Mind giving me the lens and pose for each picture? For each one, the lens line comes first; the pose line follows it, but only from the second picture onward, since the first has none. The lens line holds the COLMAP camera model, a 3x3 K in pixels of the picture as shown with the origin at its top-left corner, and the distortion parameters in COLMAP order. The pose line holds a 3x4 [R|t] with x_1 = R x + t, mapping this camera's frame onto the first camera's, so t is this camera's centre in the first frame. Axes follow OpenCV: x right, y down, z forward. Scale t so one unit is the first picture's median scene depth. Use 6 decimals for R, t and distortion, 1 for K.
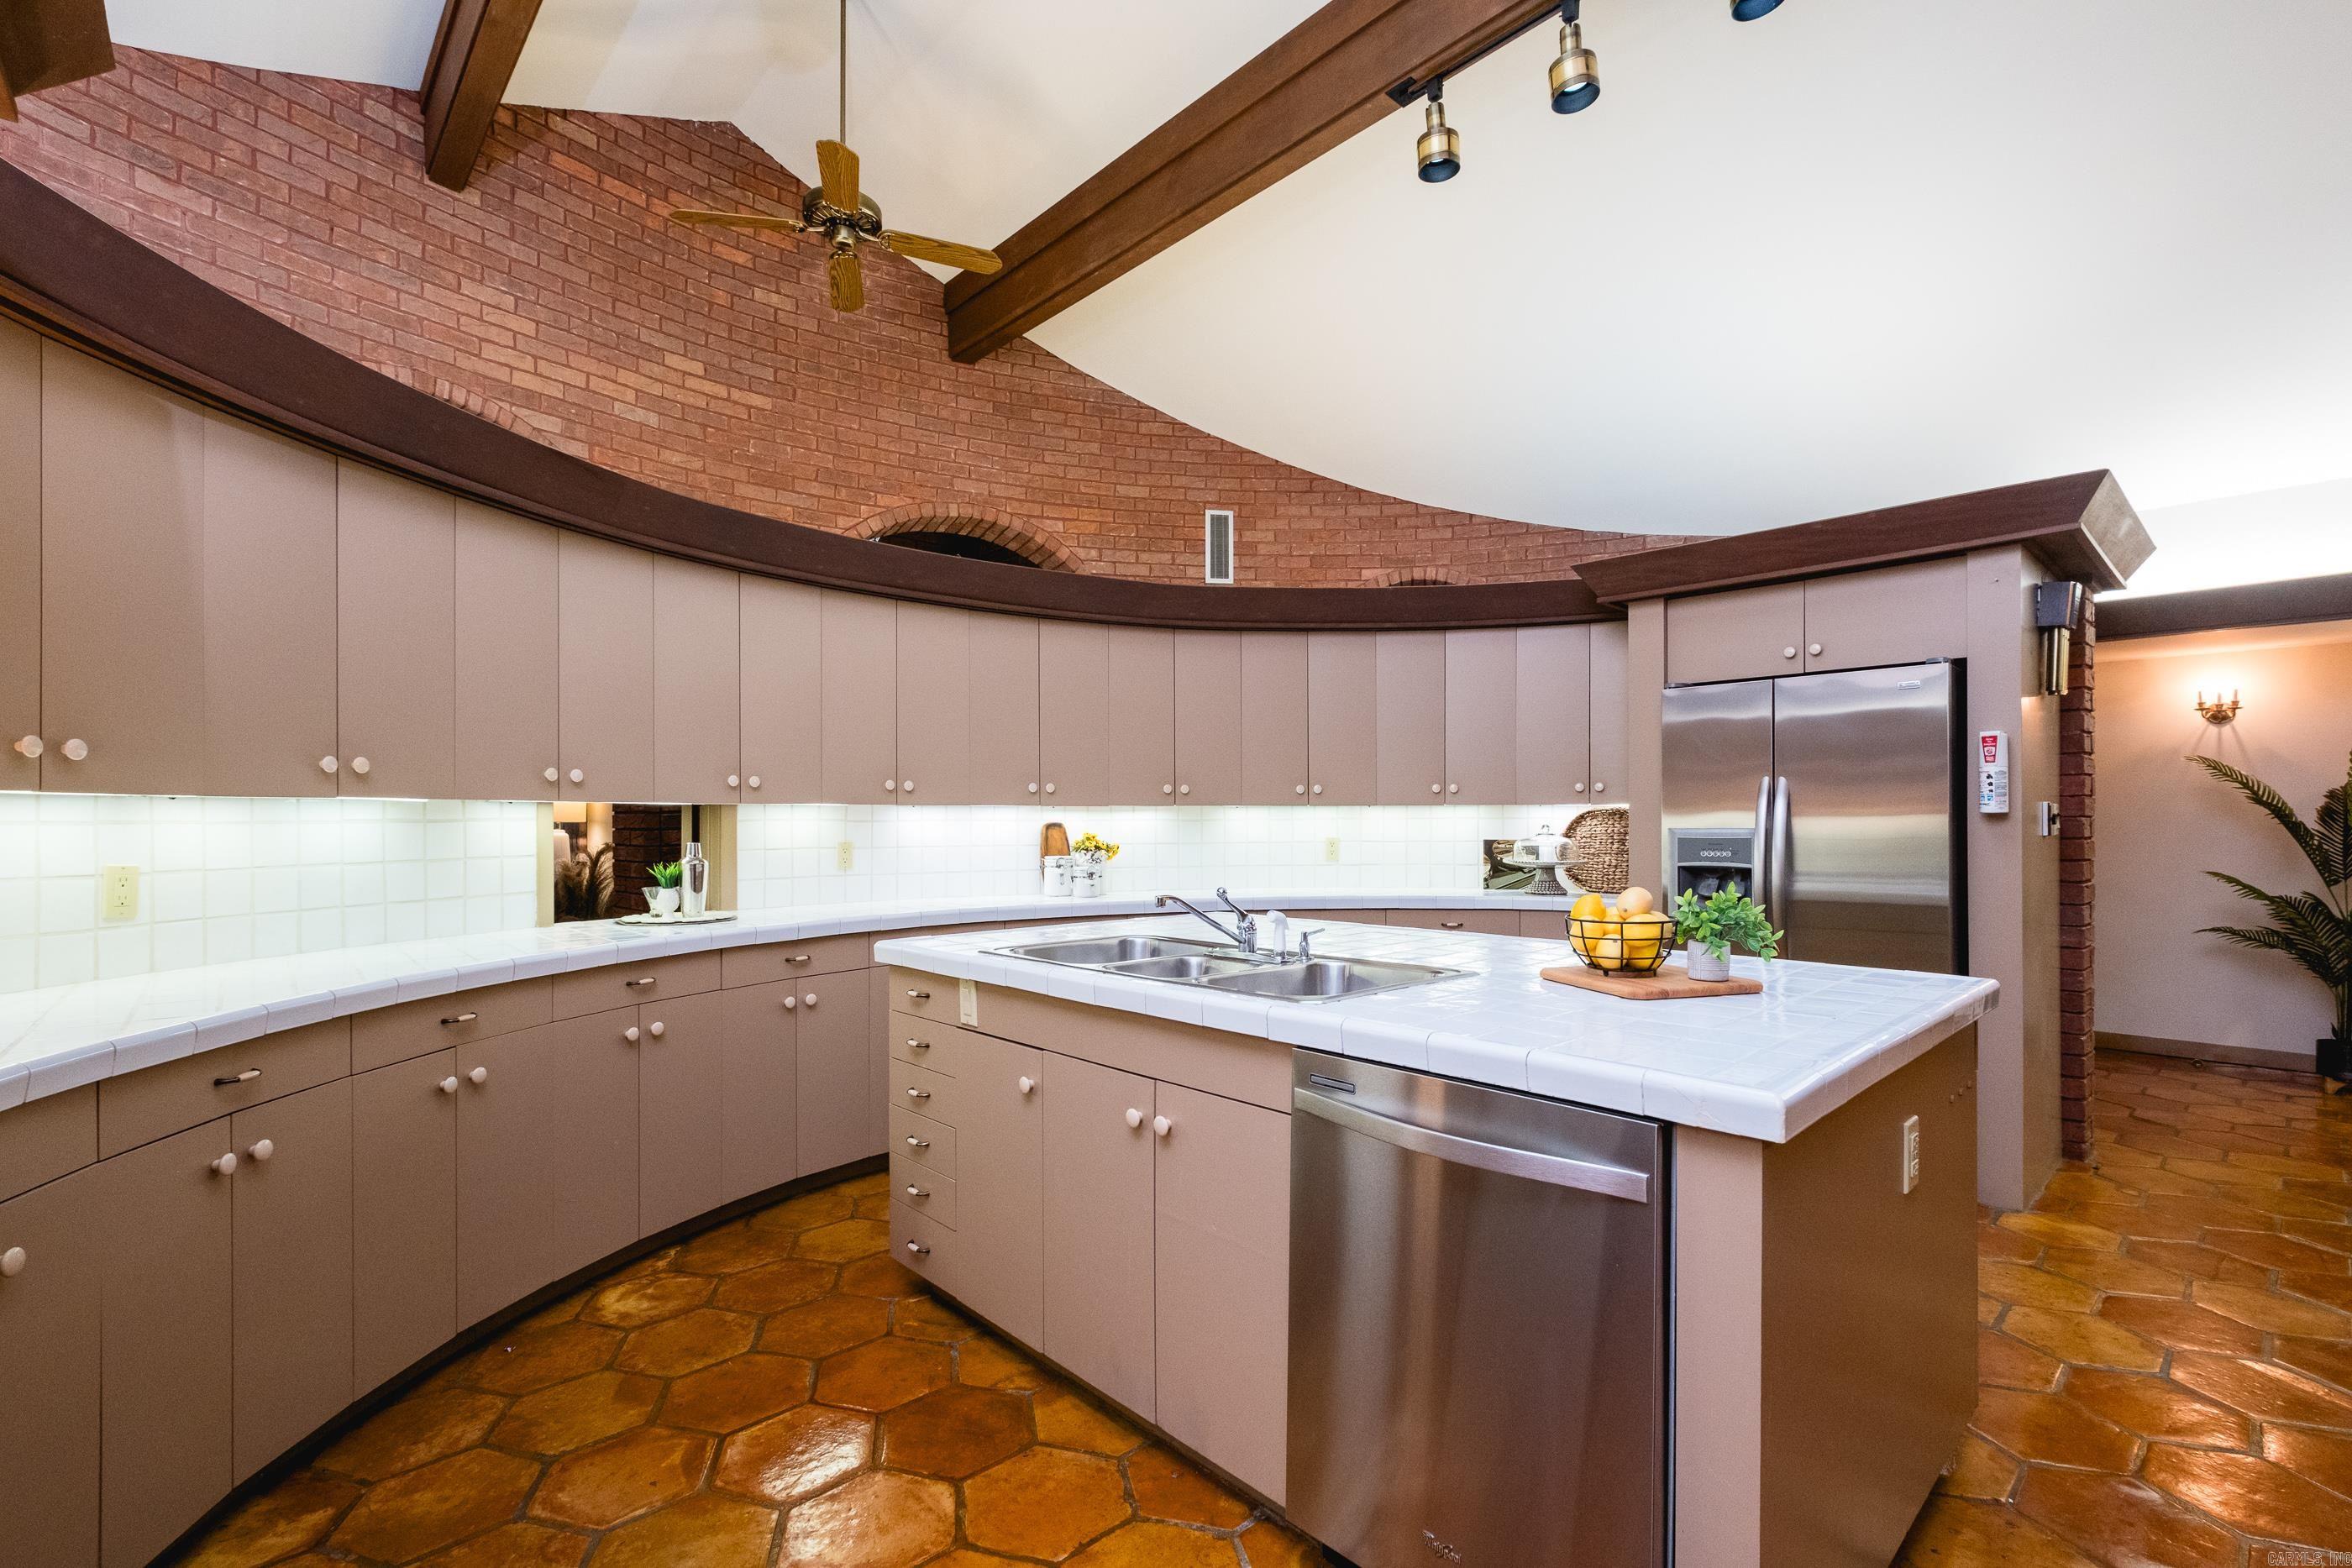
lens RADIAL K [[1036.2, 0, 1156.4], [0, 1036.2, 820.4], [0, 0, 1]] dist [0.001236, -0.001518]
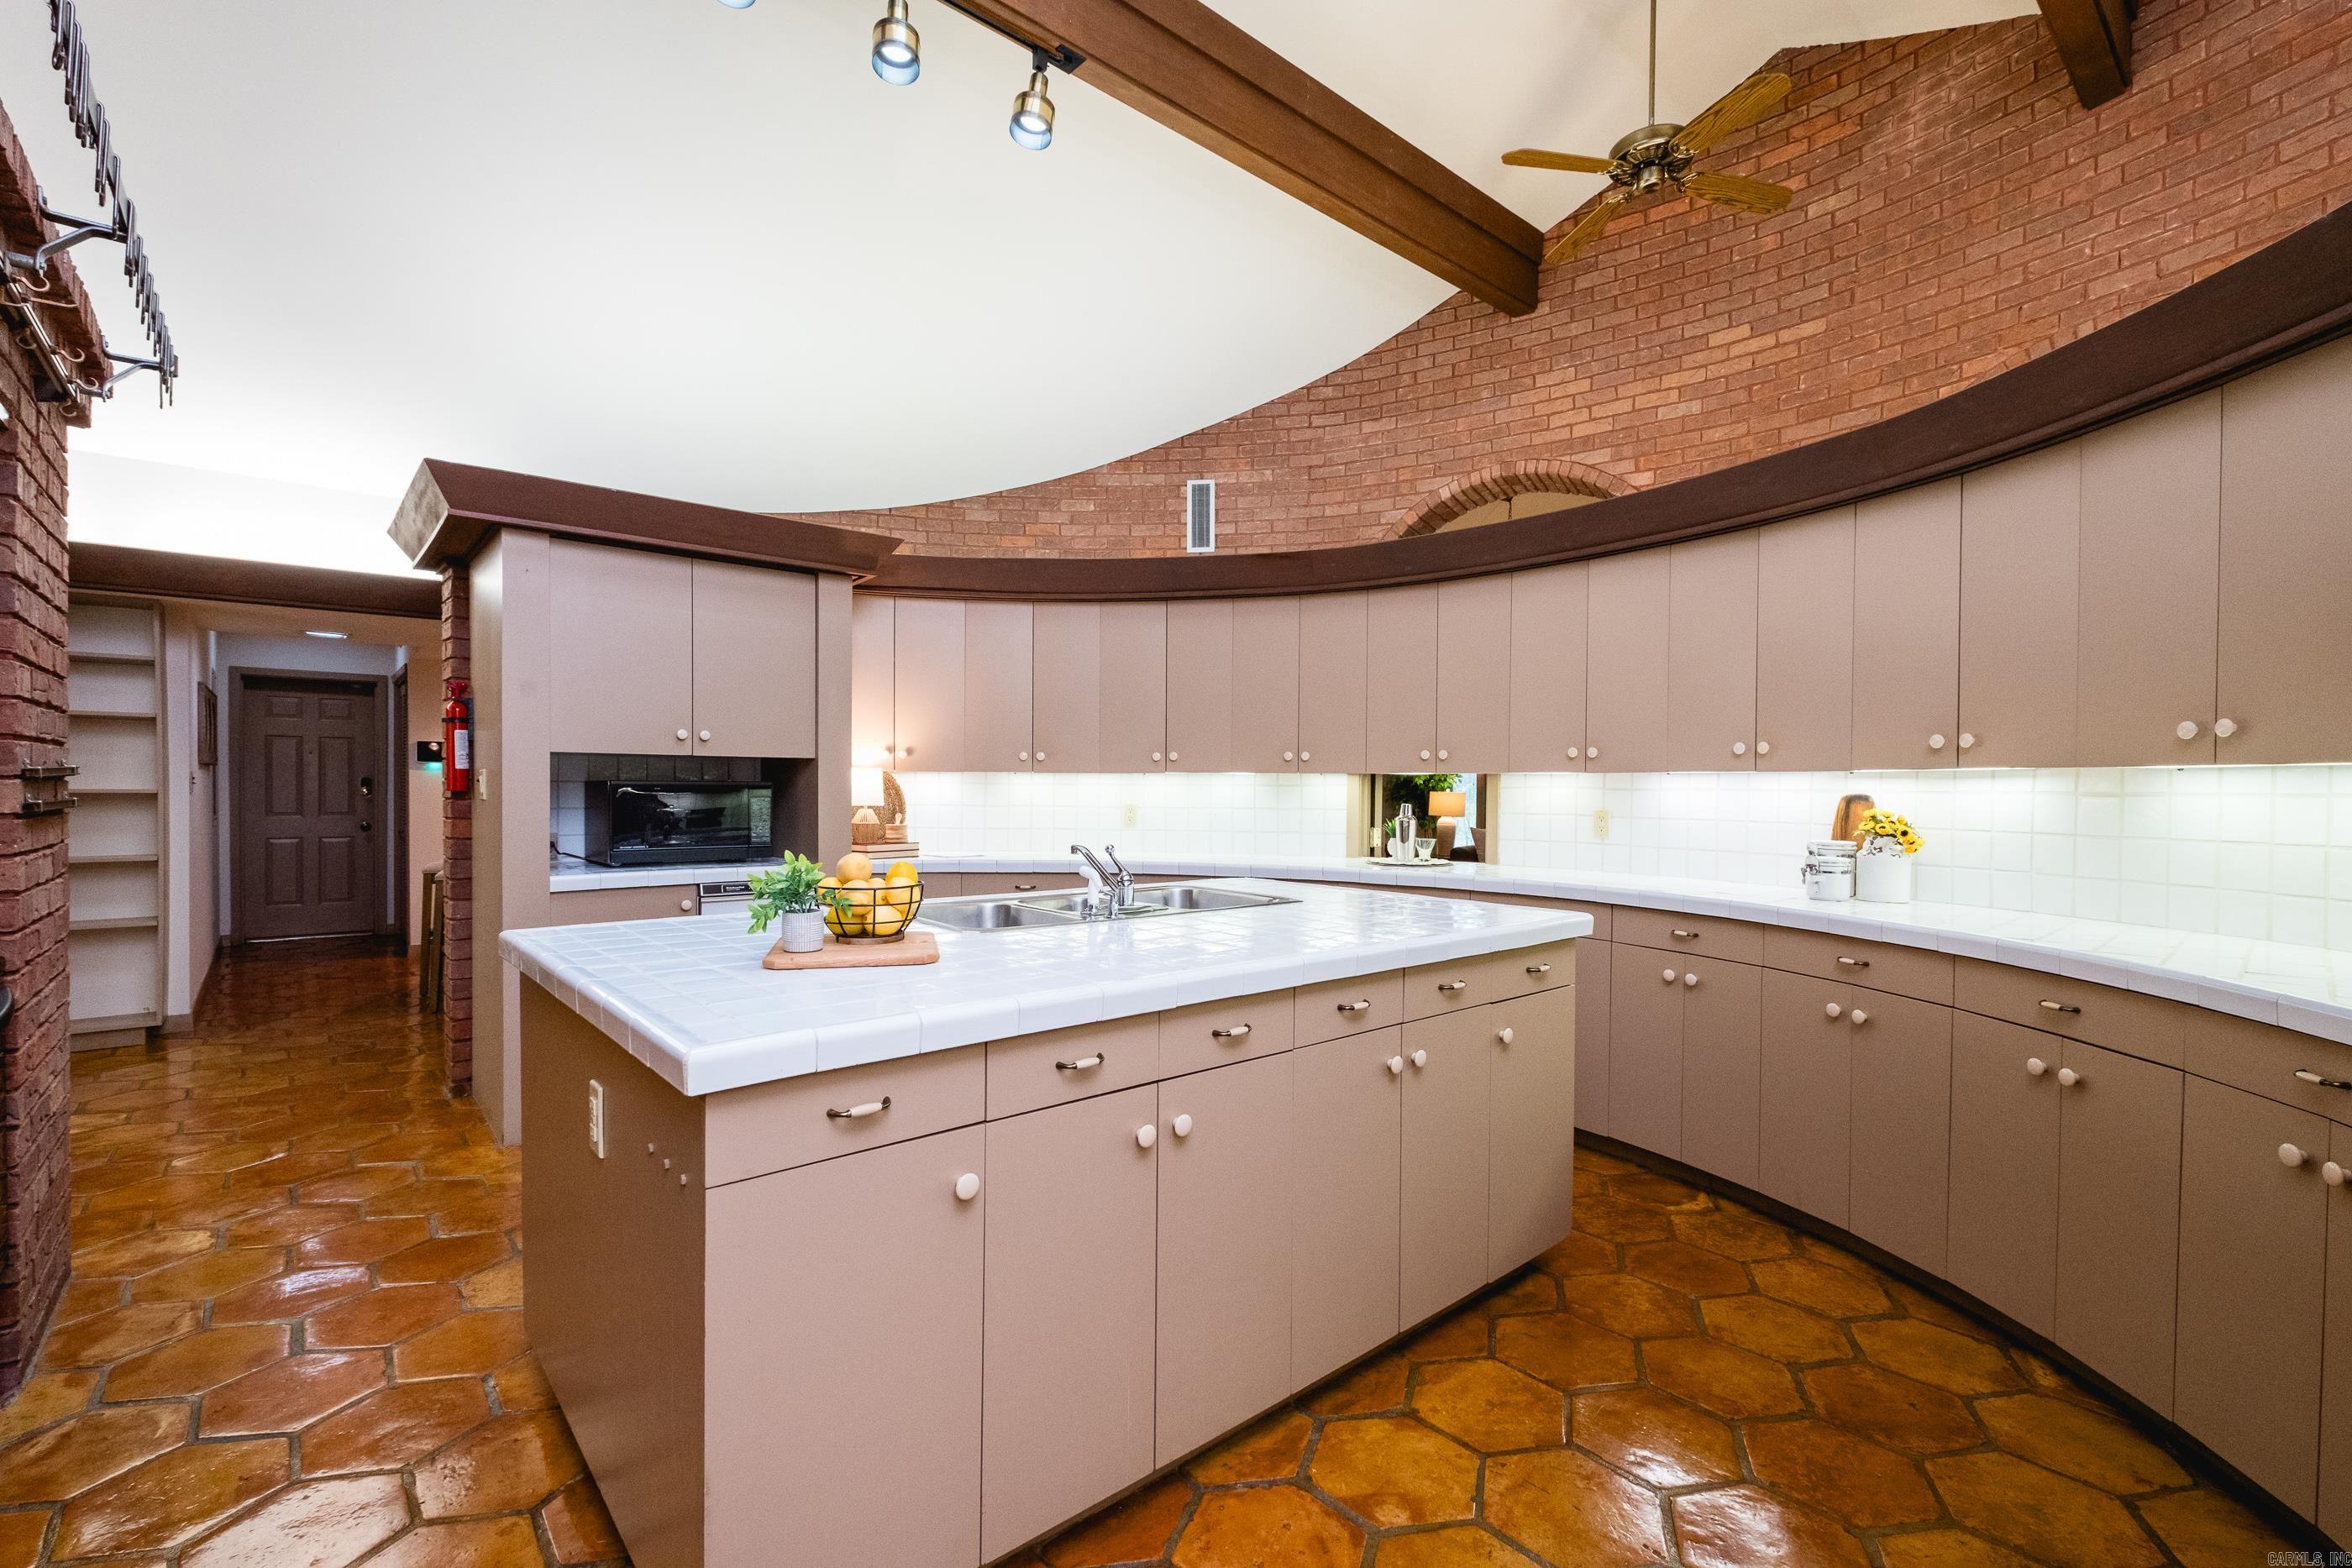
lens RADIAL K [[1036.2, 0, 1167.8], [0, 1036.2, 797.2], [0, 0, 1]] dist [0.001236, -0.001518]
pose [[-0.023339, 0.013148, -0.999641, 0.597036], [-0.010601, 0.999854, 0.013398, -0.001093], [0.999671, 0.010910, -0.023196, 0.512221]]
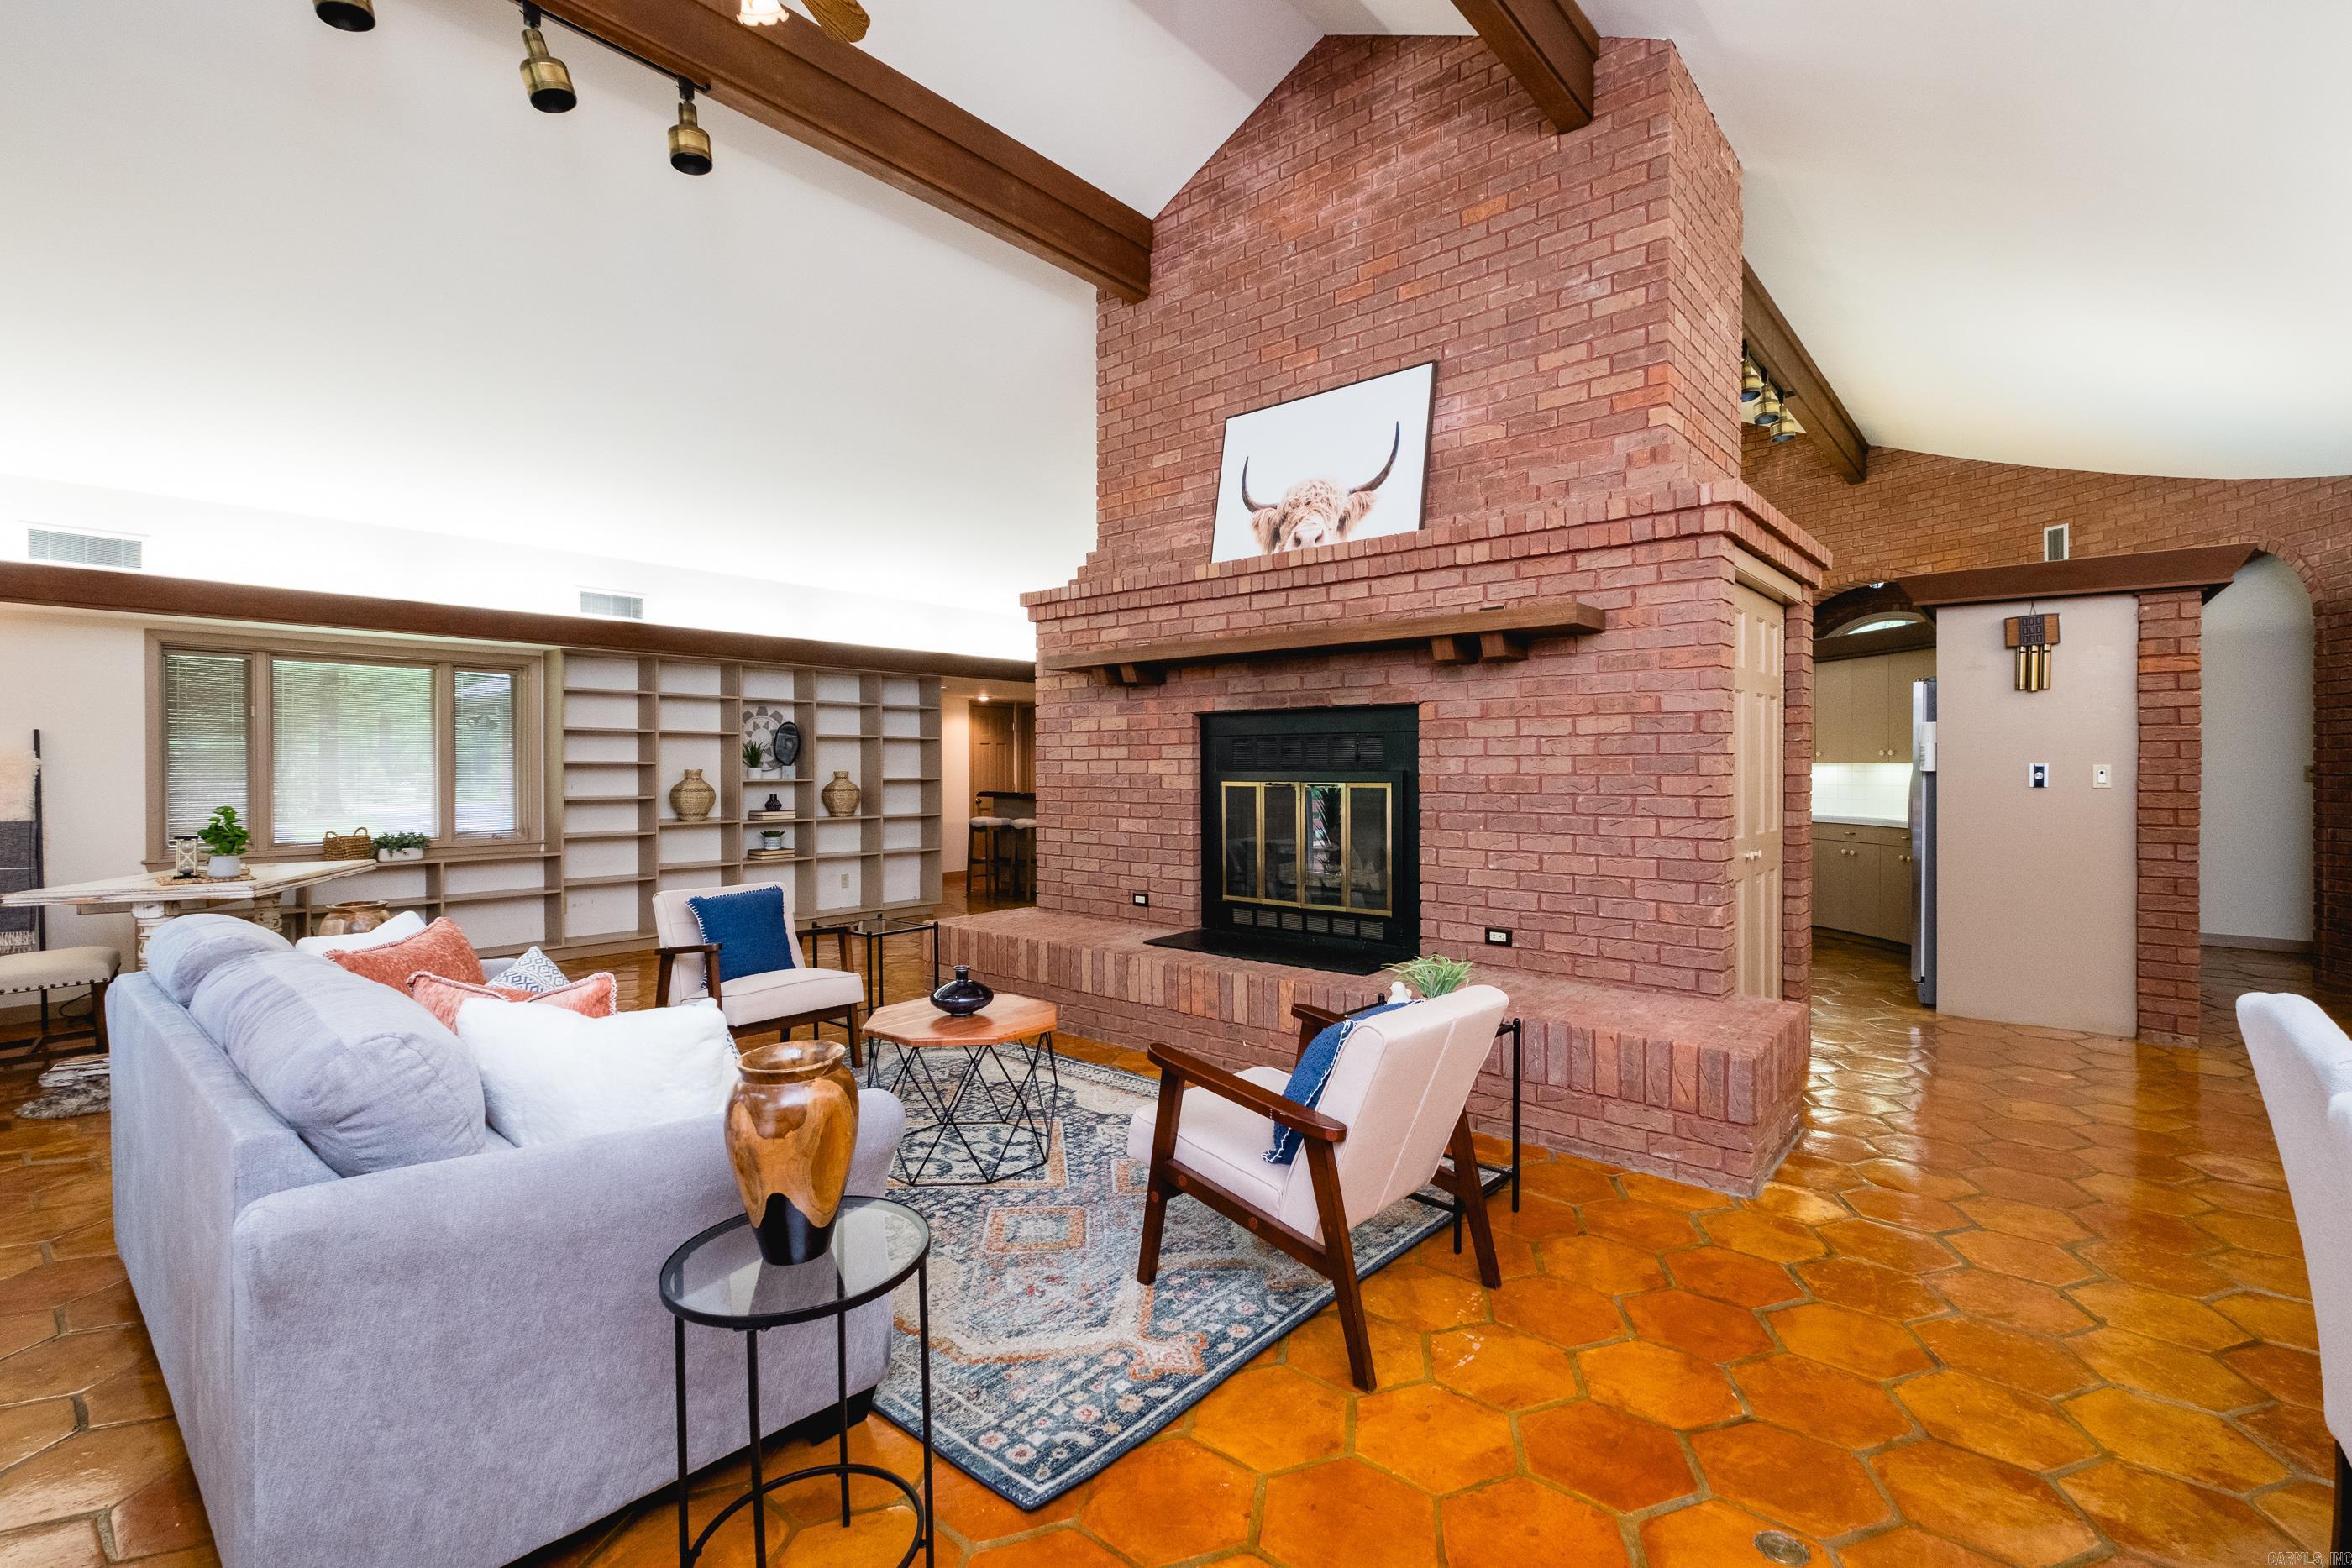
lens RADIAL K [[1036.2, 0, 1162.3], [0, 1036.2, 781.2], [0, 0, 1]] dist [0.001236, -0.001518]
pose [[0.117338, 0.008889, -0.993052, 1.539720], [-0.001704, 0.999960, 0.008750, 0.003426], [0.993091, 0.000666, 0.117349, -0.295819]]
